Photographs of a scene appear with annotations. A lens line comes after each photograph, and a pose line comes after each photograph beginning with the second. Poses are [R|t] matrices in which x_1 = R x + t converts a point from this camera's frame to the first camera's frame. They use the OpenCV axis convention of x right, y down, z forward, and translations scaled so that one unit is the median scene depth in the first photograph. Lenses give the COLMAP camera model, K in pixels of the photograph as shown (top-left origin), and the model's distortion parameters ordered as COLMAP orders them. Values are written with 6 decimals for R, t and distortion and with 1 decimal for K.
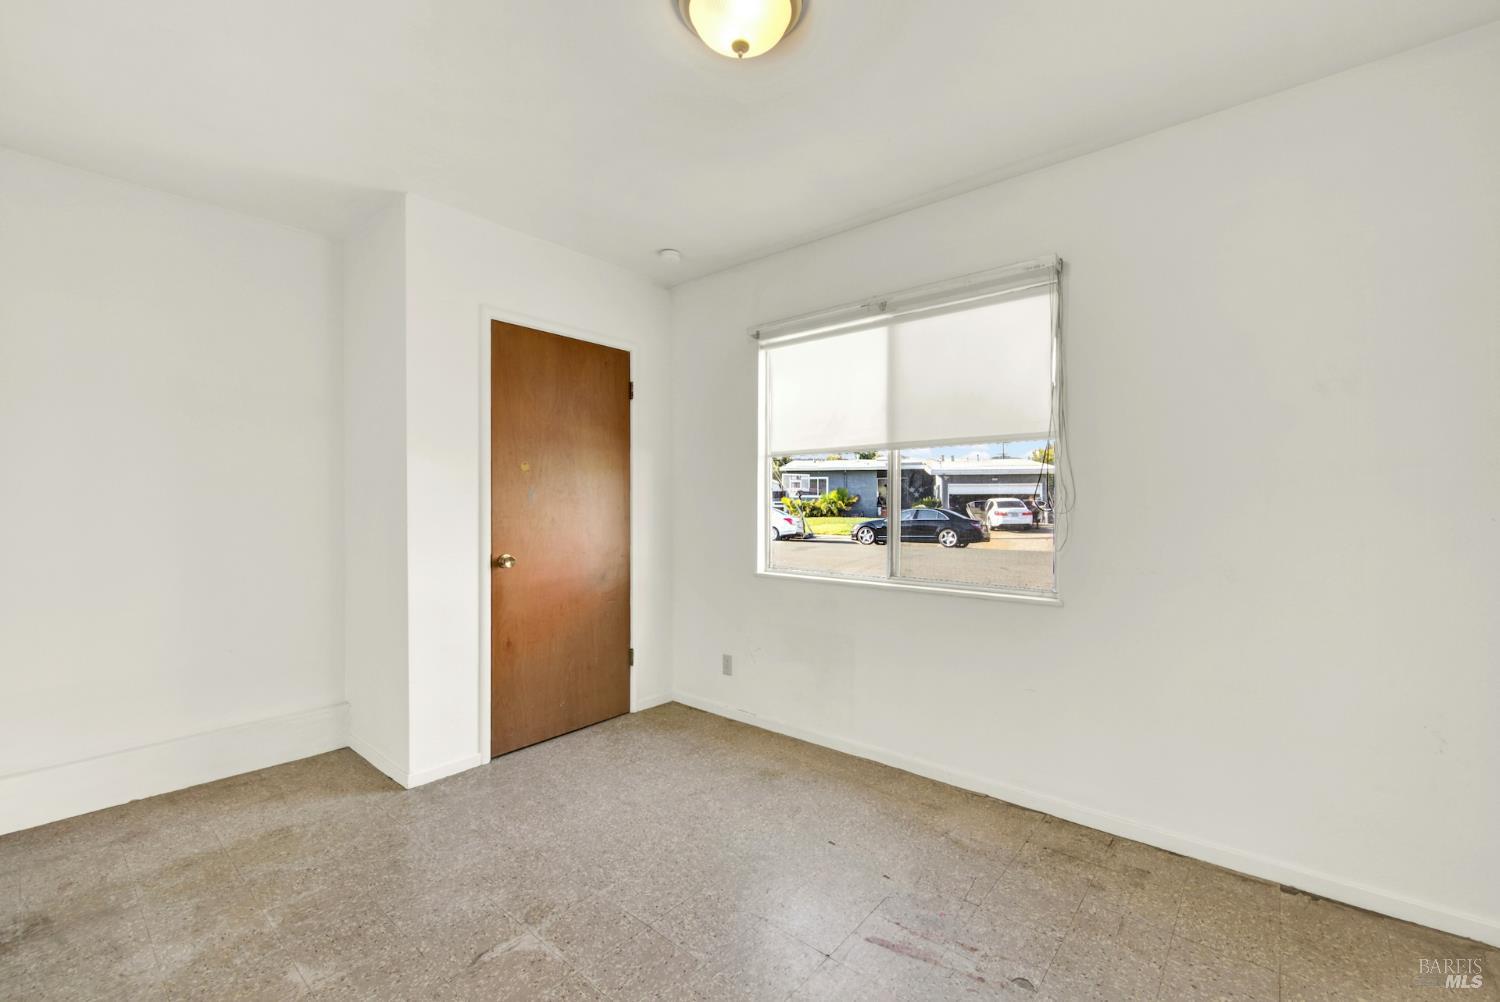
lens RADIAL K [[616.7, 0, 755.5], [0, 616.7, 501.7], [0, 0, 1]] dist [0.003171, -0.002676]
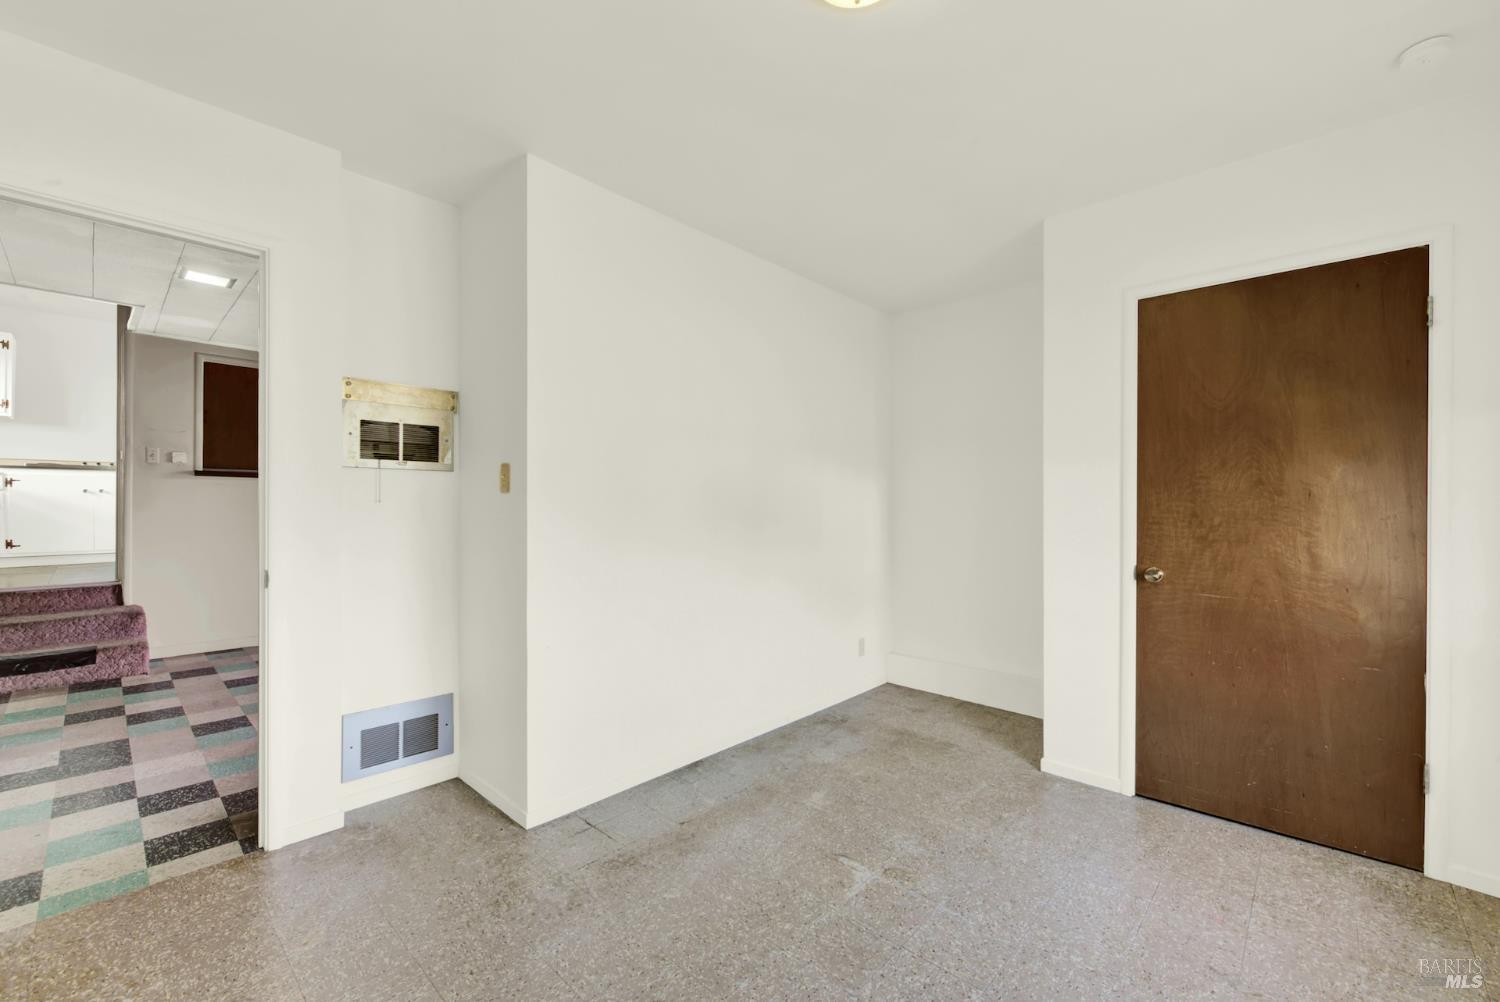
lens RADIAL K [[616.7, 0, 766.1], [0, 616.7, 509.3], [0, 0, 1]] dist [0.003171, -0.002676]
pose [[-0.032831, 0.009380, -0.999417, 0.584354], [-0.004118, 0.999946, 0.009520, -0.001093], [0.999452, 0.004428, -0.032790, 0.607875]]
